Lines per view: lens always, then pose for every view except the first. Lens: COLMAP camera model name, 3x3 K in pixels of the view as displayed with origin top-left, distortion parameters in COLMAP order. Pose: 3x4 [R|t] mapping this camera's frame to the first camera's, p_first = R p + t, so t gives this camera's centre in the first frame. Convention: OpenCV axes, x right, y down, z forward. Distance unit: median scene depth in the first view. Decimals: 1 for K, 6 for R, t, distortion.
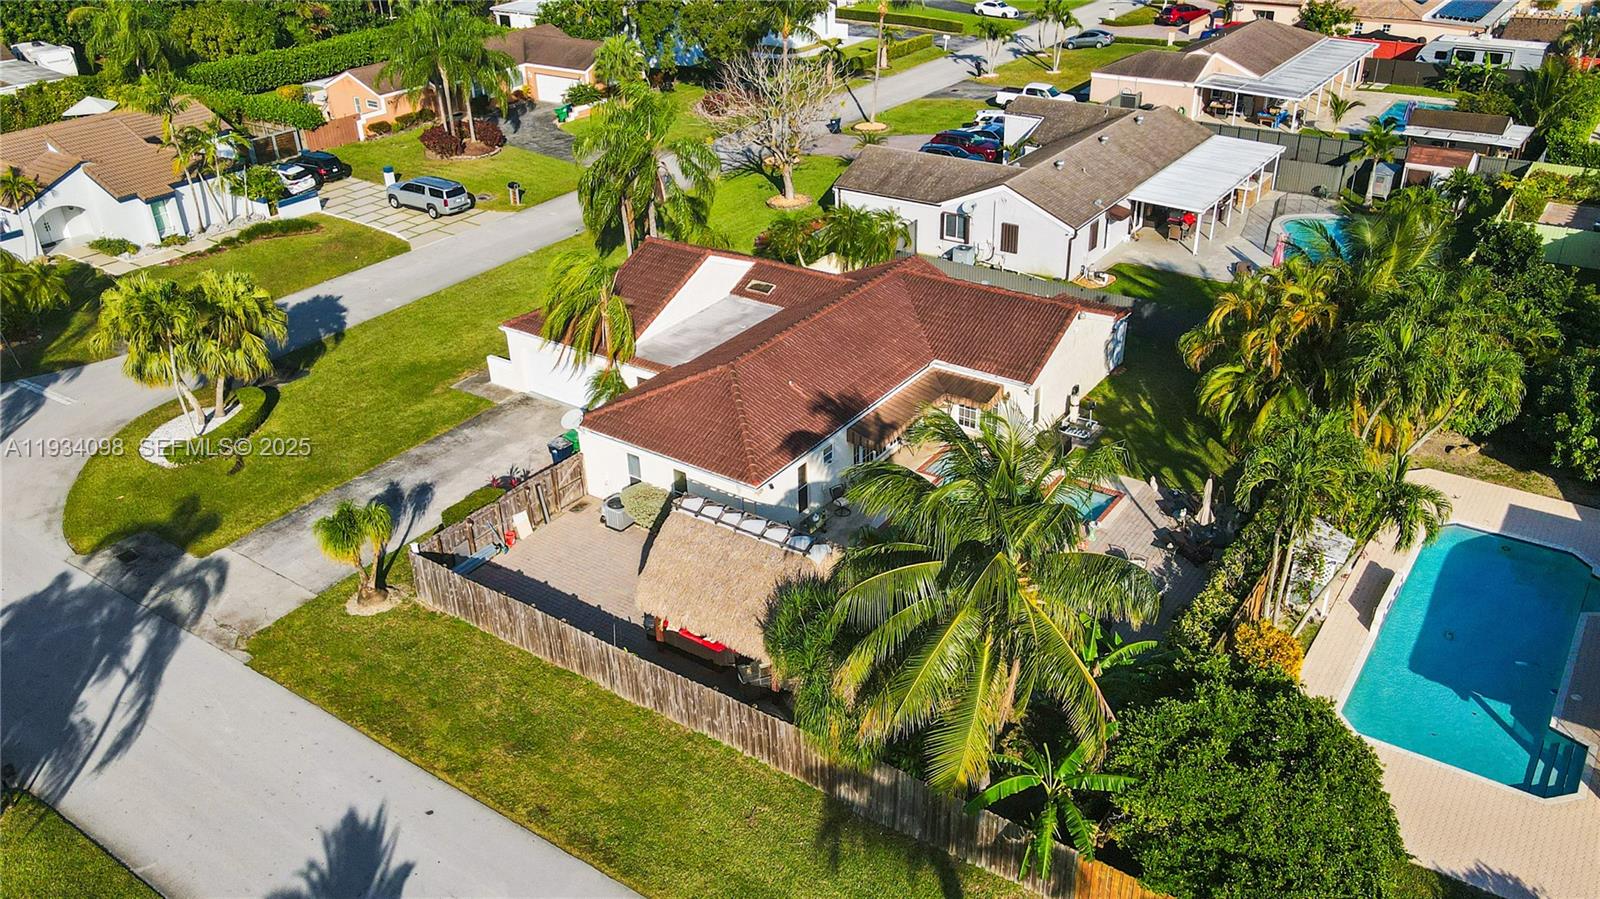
lens RADIAL K [[1275.0, 0, 802.0], [0, 1275.0, 422.0], [0, 0, 1]] dist [0.007356, 0.012257]
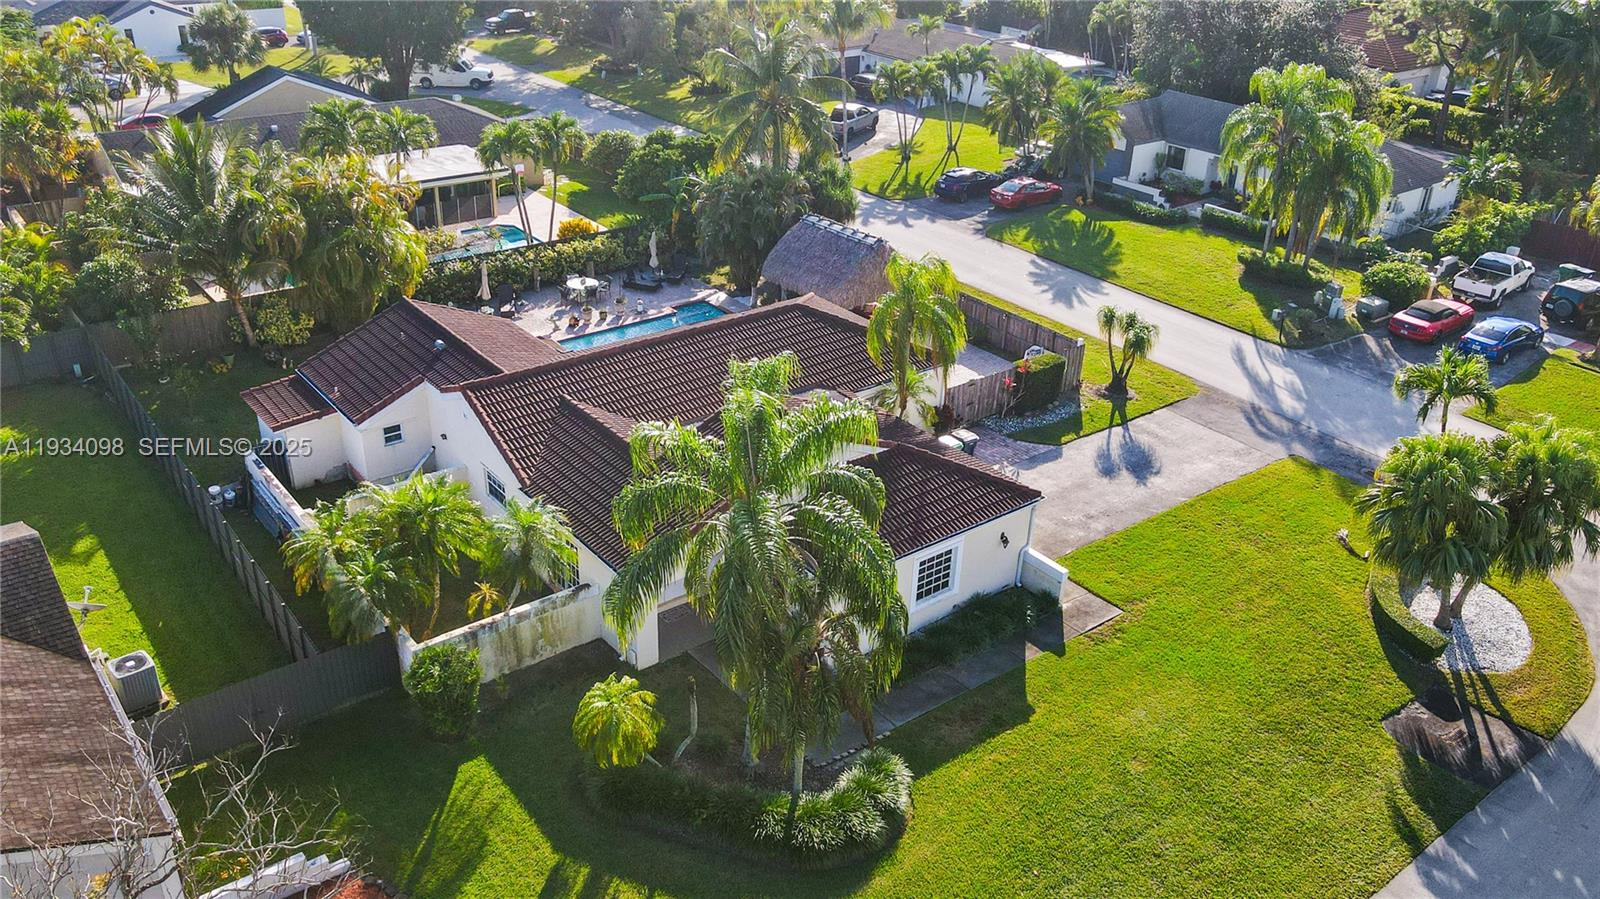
lens RADIAL K [[1283.5, 0, 800.0], [0, 1283.5, 449.5], [0, 0, 1]] dist [0.015285, 0.012130]
pose [[-0.957213, -0.137075, 0.254859, -0.225886], [0.125309, 0.597511, 0.792009, -0.532152], [-0.260846, 0.790058, -0.554768, 1.120416]]
